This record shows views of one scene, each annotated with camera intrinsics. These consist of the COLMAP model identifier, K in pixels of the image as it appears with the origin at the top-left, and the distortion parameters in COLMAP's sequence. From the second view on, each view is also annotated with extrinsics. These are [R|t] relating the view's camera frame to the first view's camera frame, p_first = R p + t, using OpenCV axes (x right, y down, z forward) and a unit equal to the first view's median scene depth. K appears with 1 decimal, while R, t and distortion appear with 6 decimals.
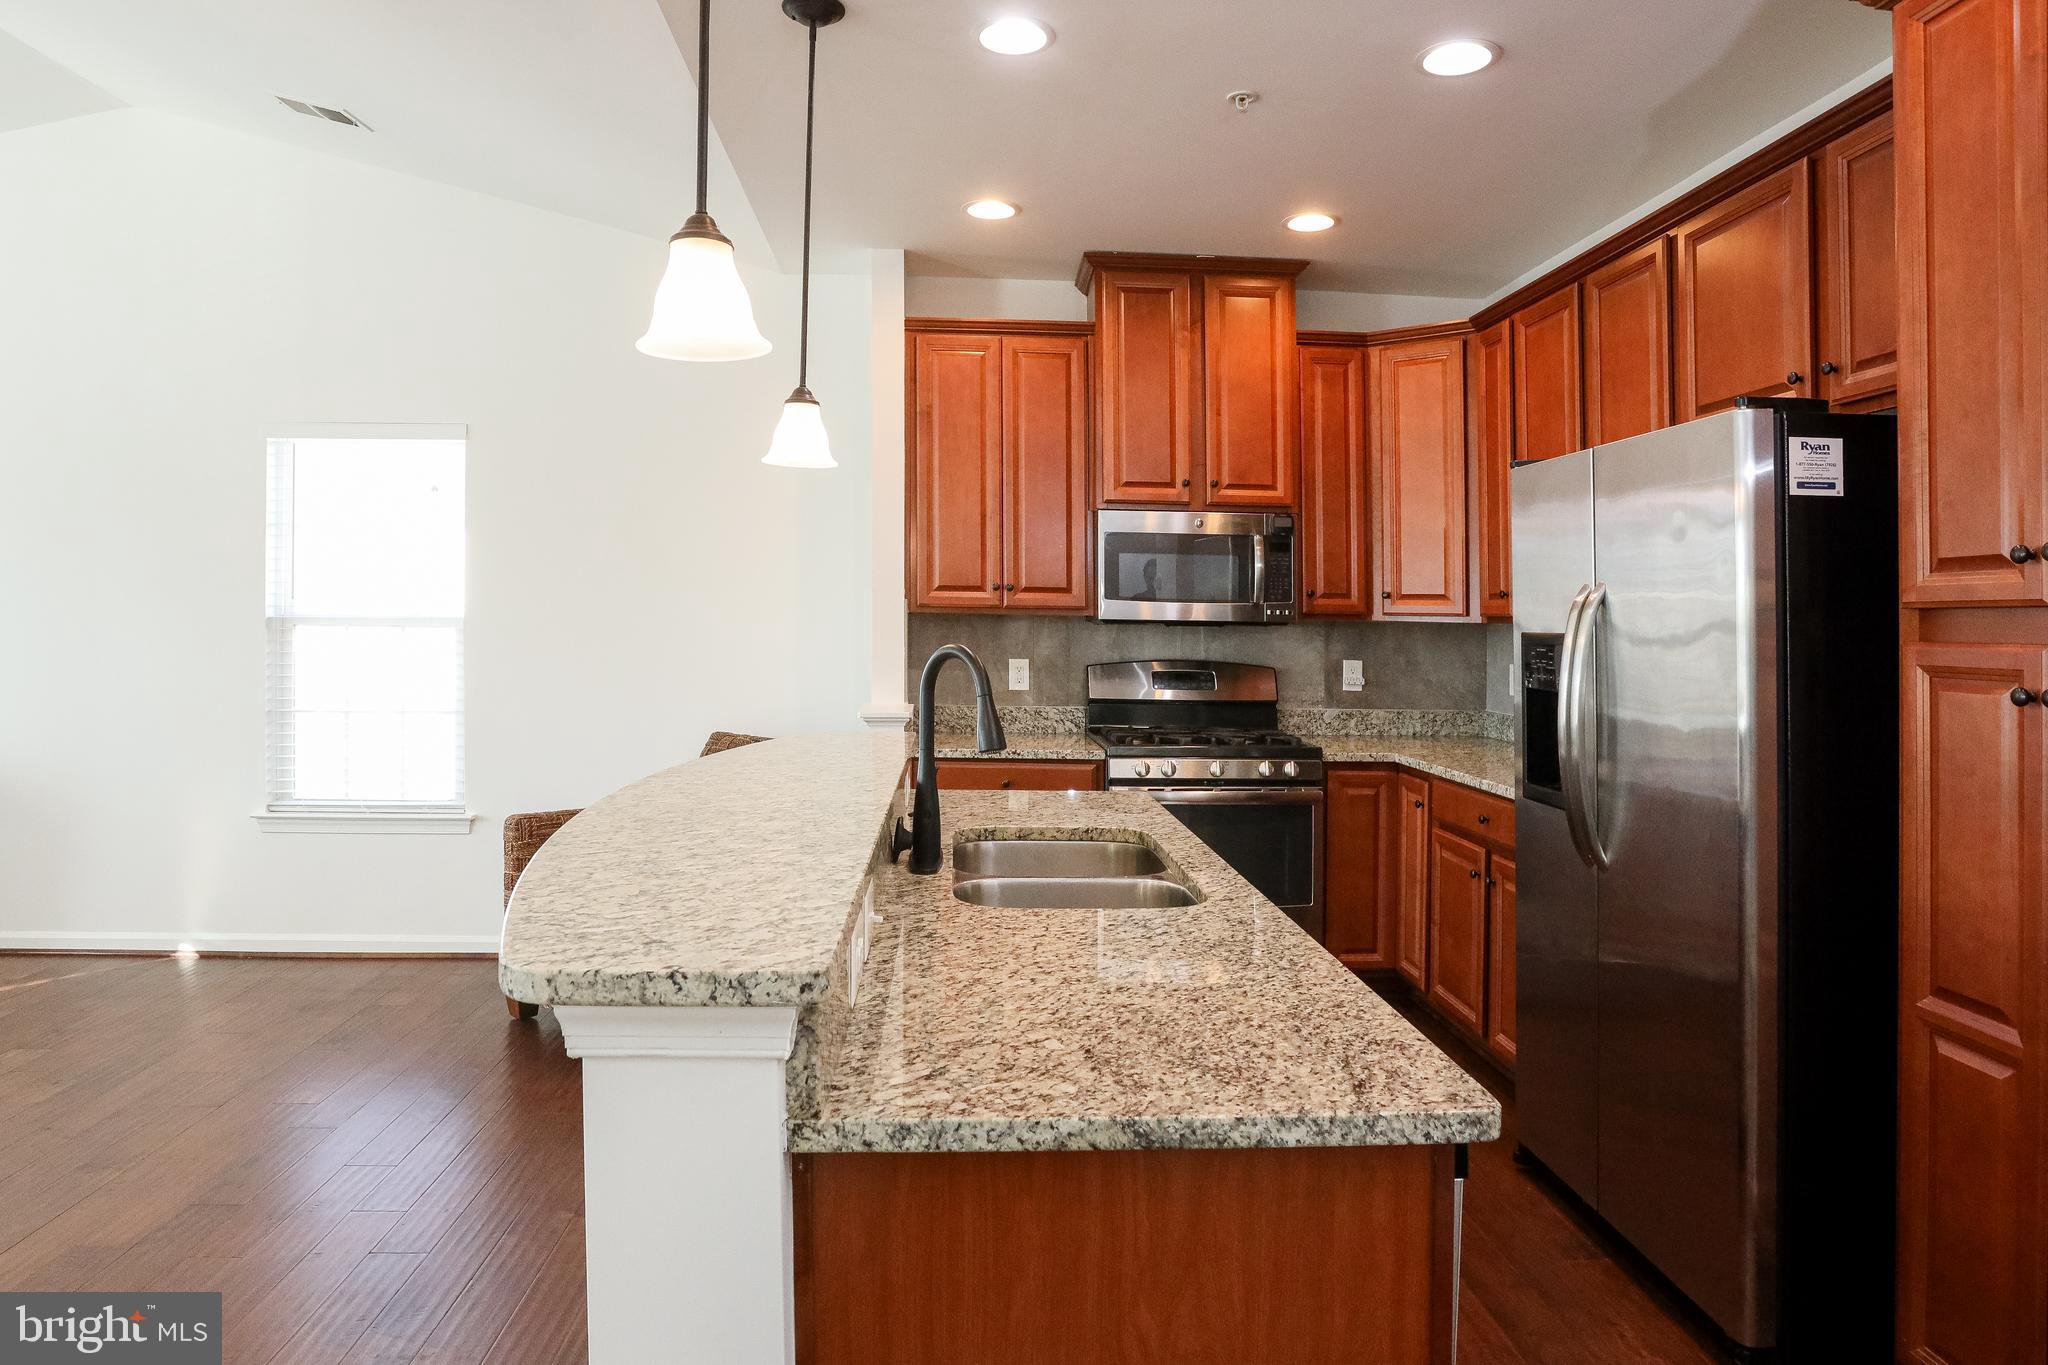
lens RADIAL K [[1214.4, 0, 1073.1], [0, 1214.4, 585.1], [0, 0, 1]] dist [-0.054799, -0.000320]
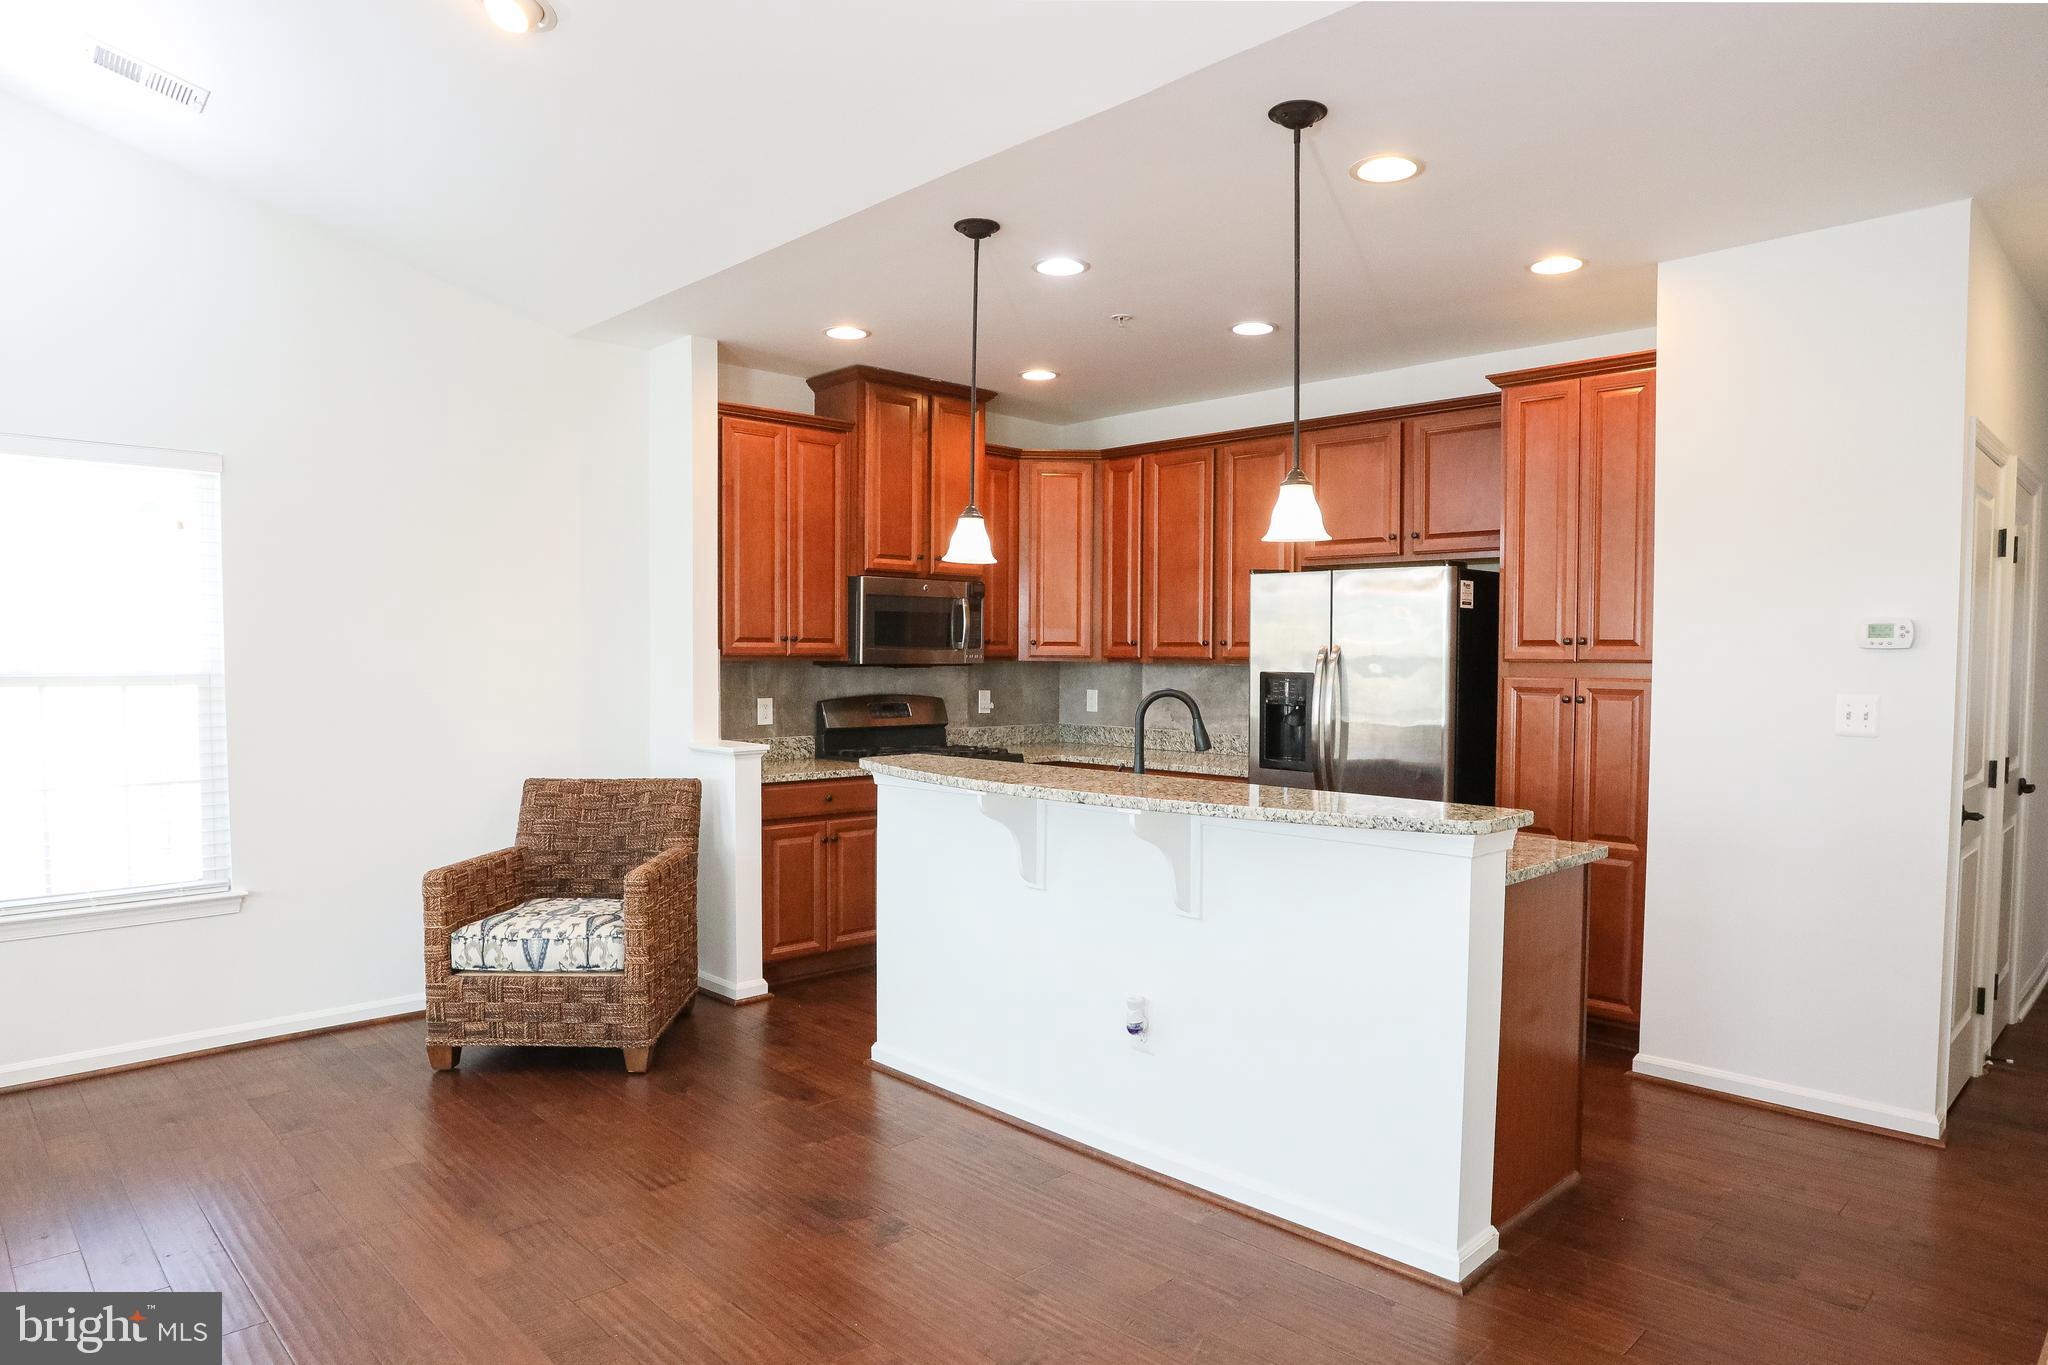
lens RADIAL K [[1229.8, 0, 1085.7], [0, 1229.8, 701.5], [0, 0, 1]] dist [-0.070778, 0.000681]
pose [[0.737379, -0.035859, 0.674527, -0.755434], [-0.015224, 0.997454, 0.069669, -0.027828], [-0.675308, -0.061642, 0.734955, -0.096016]]
